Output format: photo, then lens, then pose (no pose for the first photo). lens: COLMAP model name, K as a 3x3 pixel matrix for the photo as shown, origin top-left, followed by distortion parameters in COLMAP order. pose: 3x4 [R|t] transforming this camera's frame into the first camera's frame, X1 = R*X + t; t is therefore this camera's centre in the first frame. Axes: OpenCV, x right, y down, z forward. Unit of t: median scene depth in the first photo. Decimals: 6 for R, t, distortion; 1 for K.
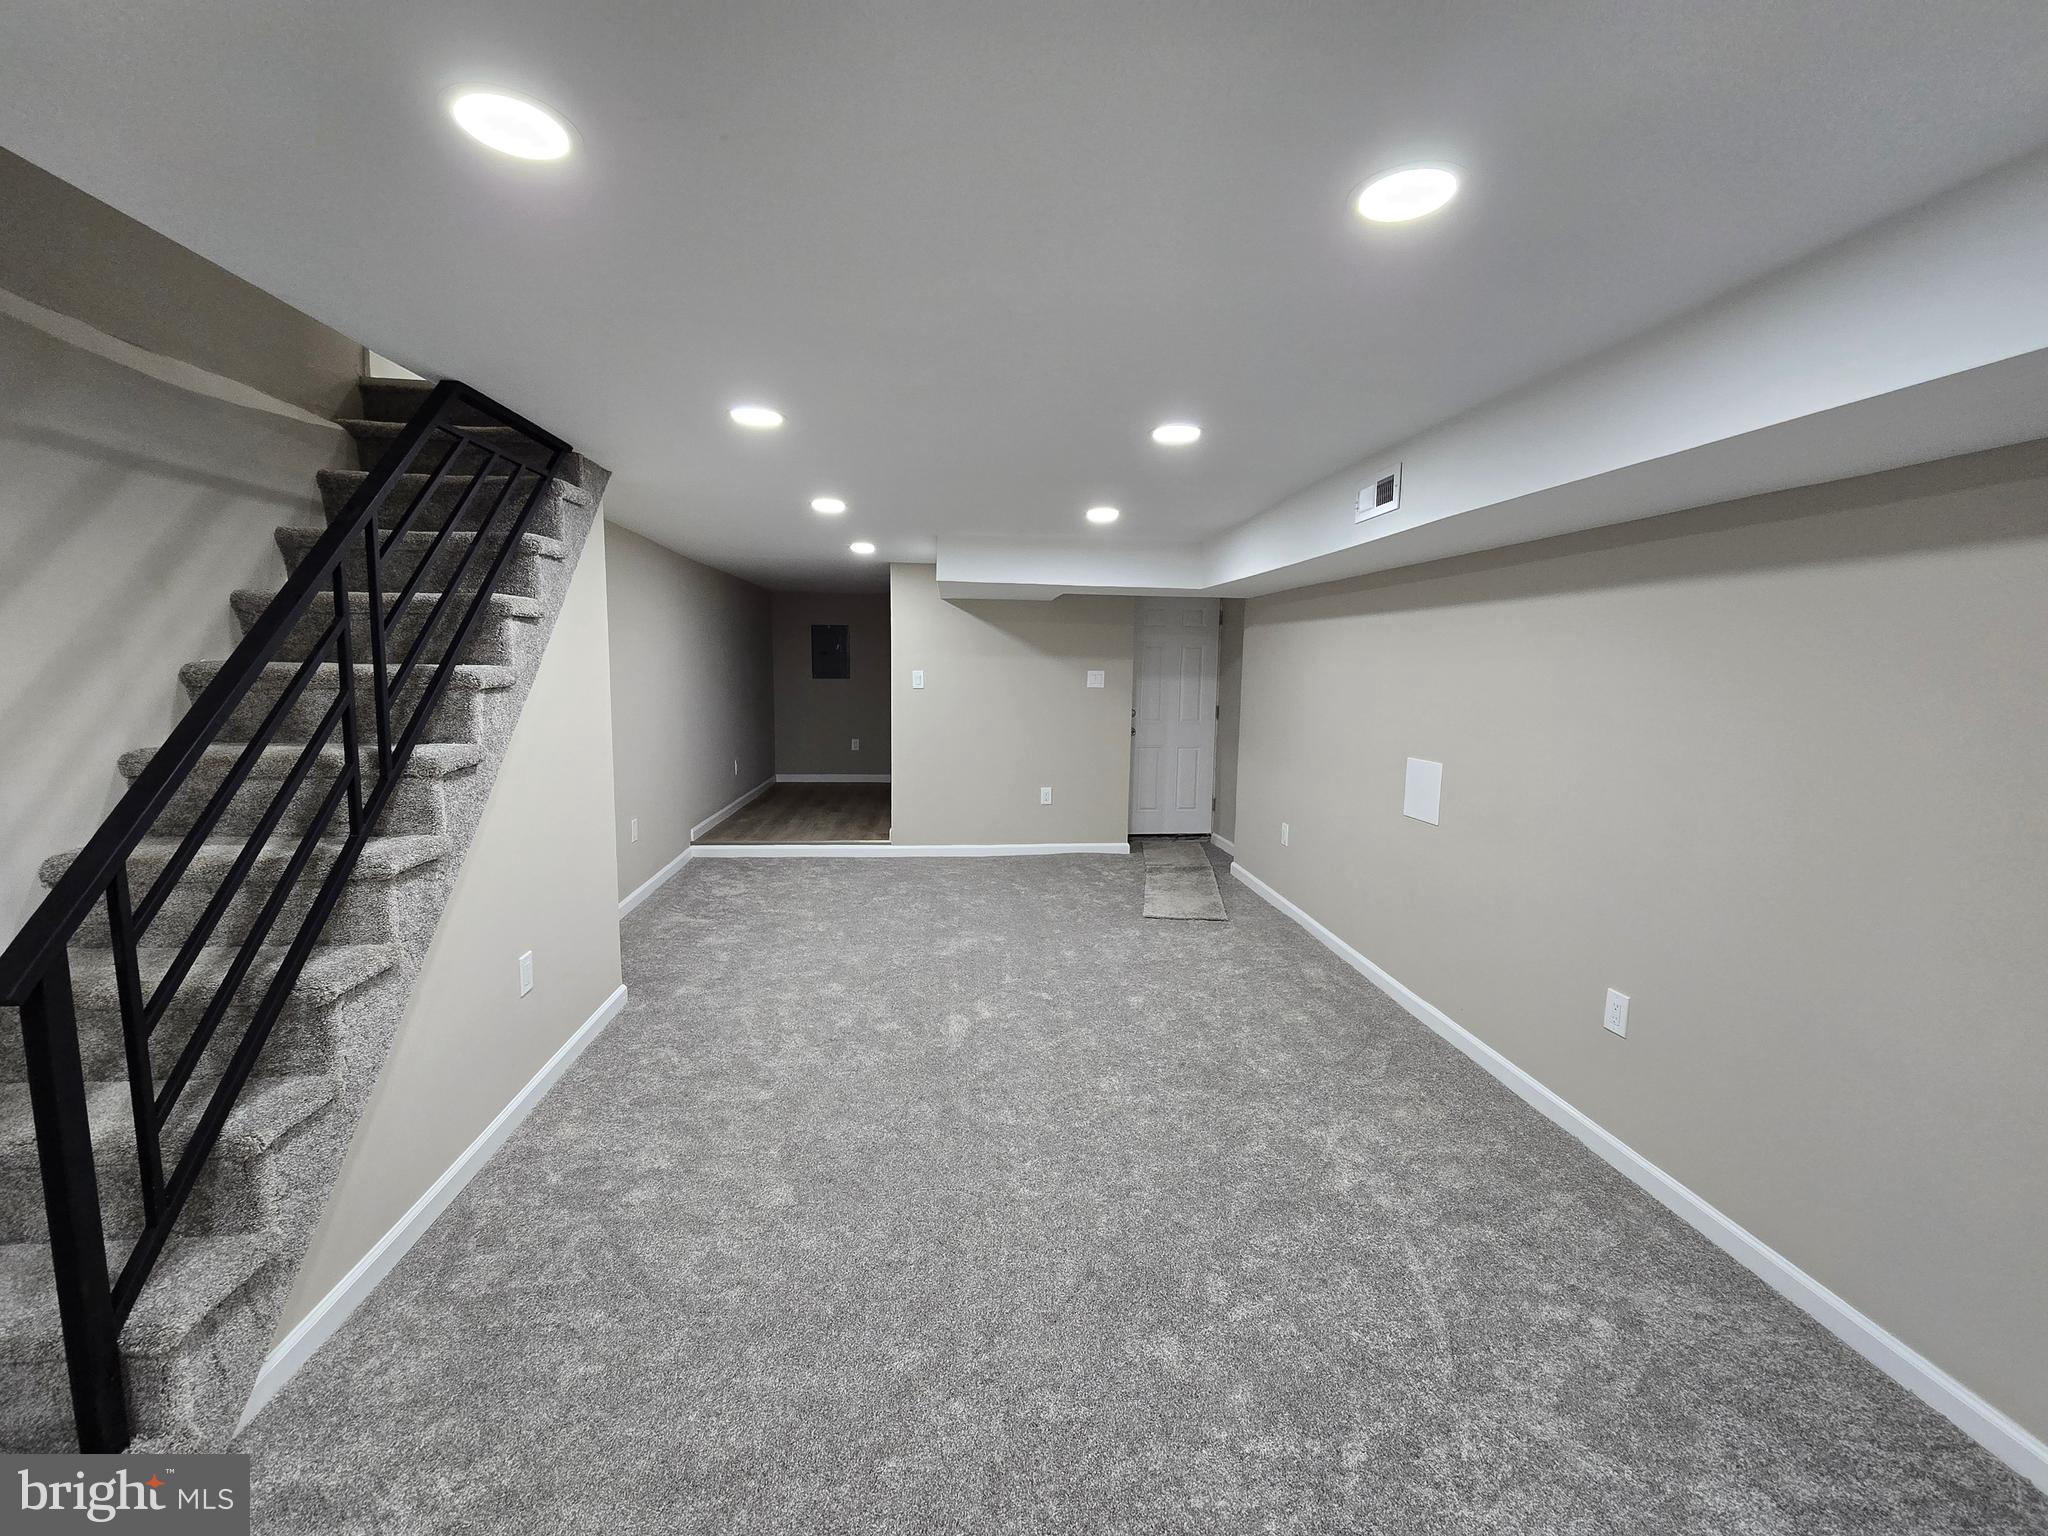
lens RADIAL K [[833.9, 0, 1029.0], [0, 833.9, 762.8], [0, 0, 1]] dist [-0.001513, -0.000397]
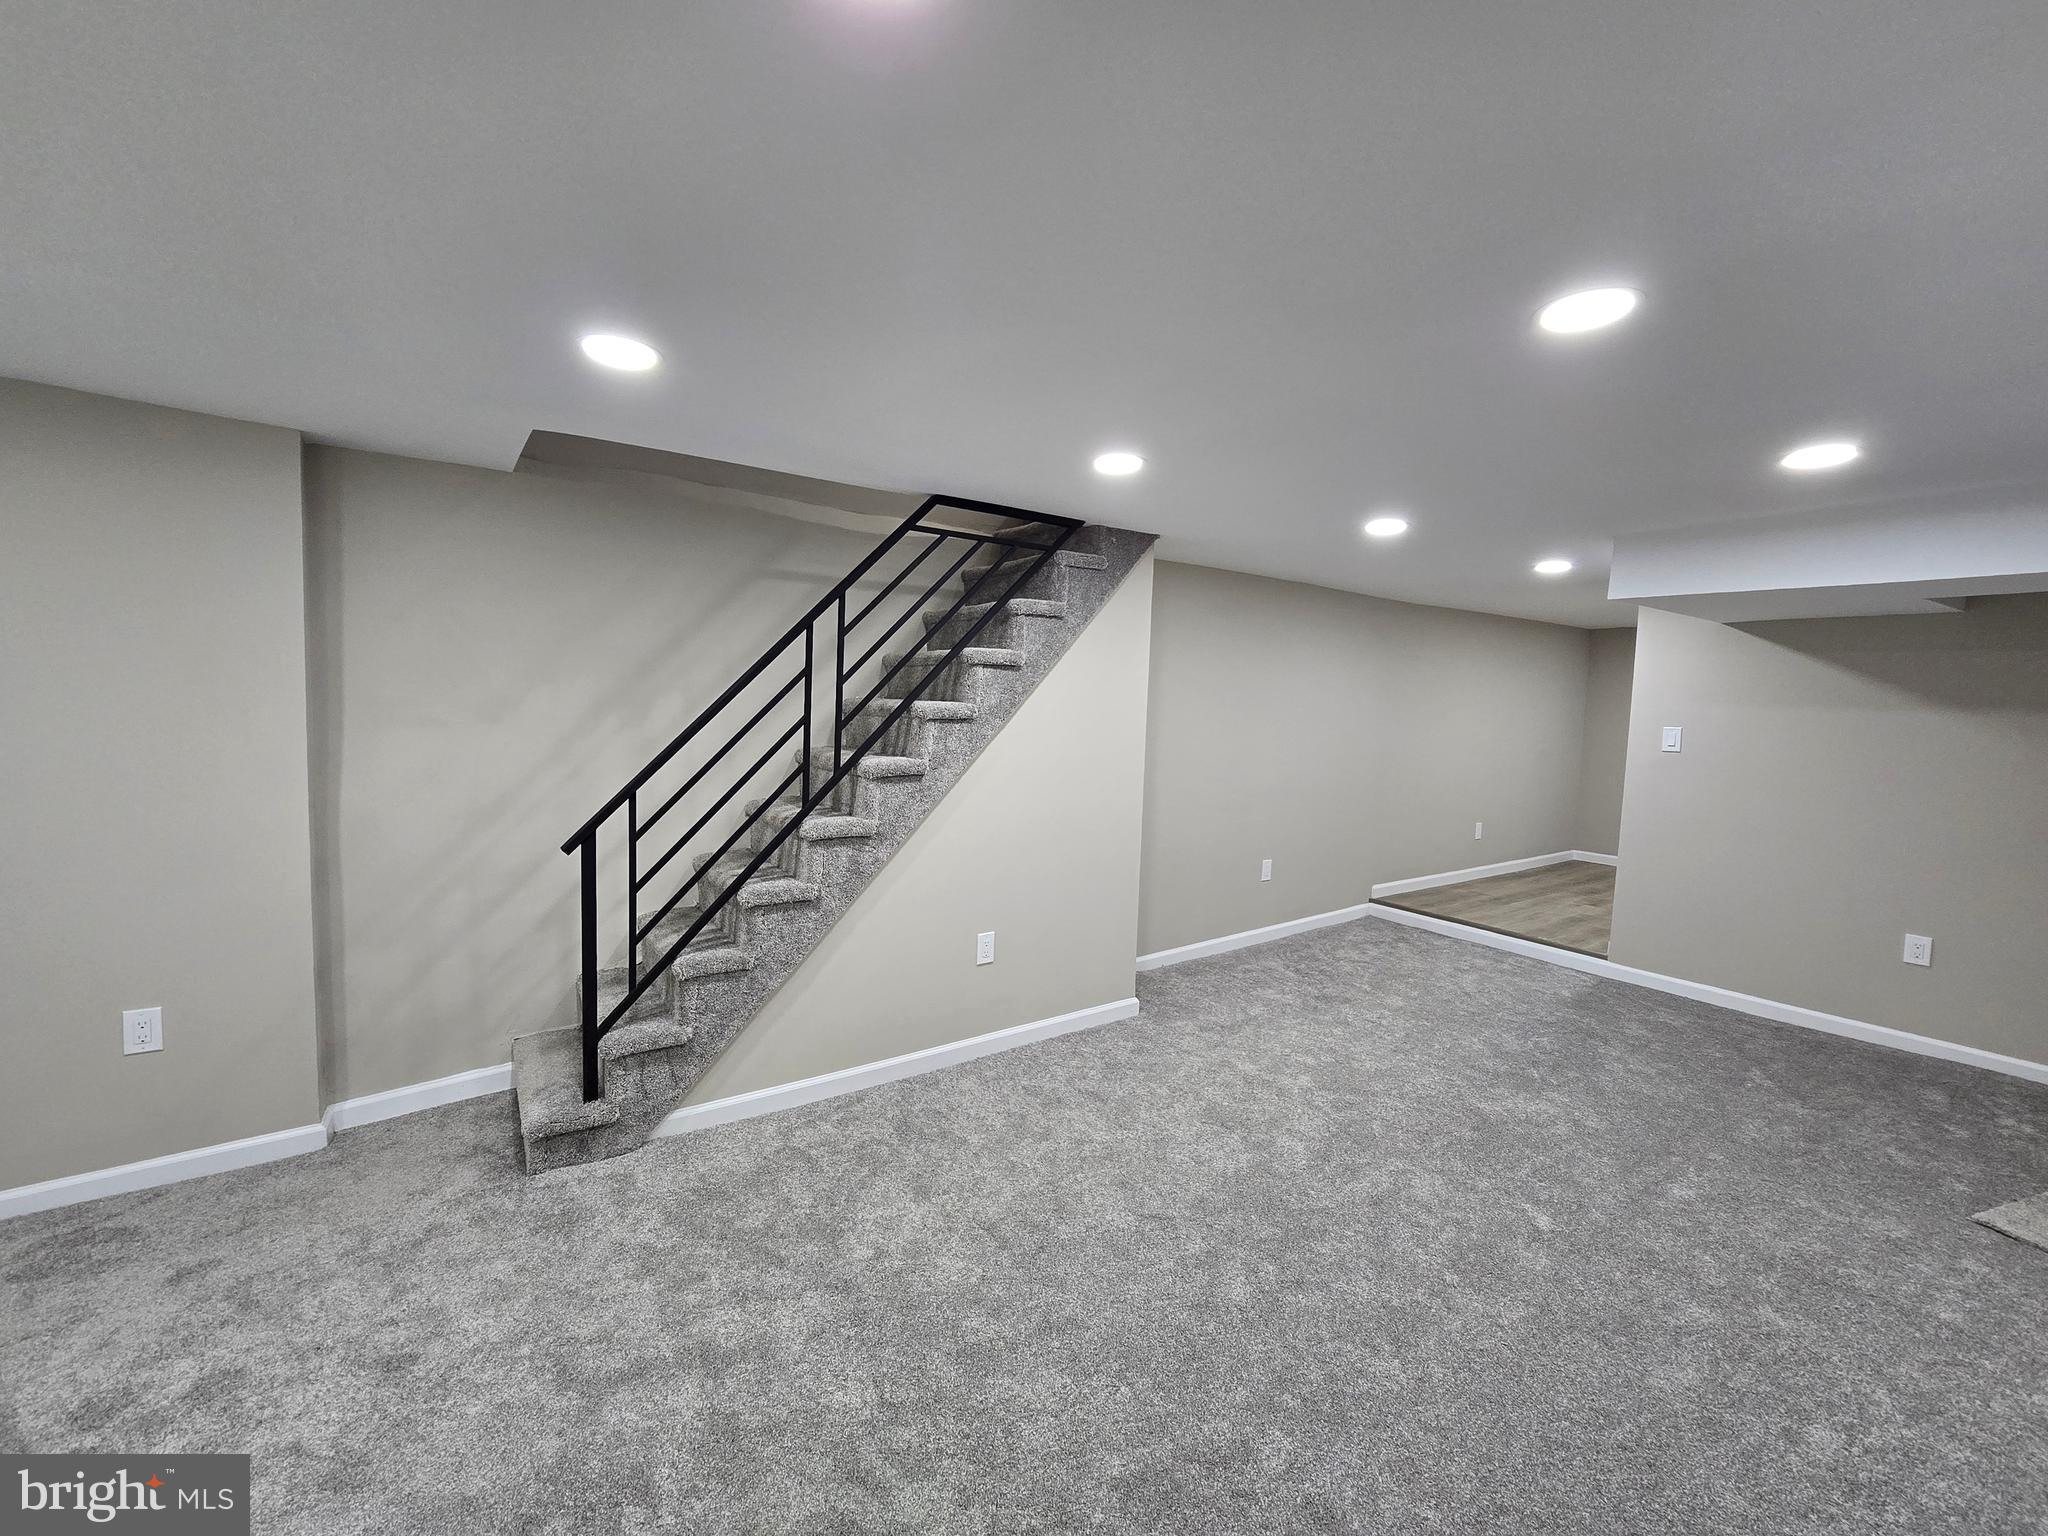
lens RADIAL K [[833.9, 0, 1029.0], [0, 833.9, 762.8], [0, 0, 1]] dist [-0.001513, -0.000397]
pose [[0.490868, 0.068153, -0.868564, 0.383708], [-0.123778, 0.992278, 0.007908, -0.032062], [0.862397, 0.103627, 0.495513, 0.314219]]
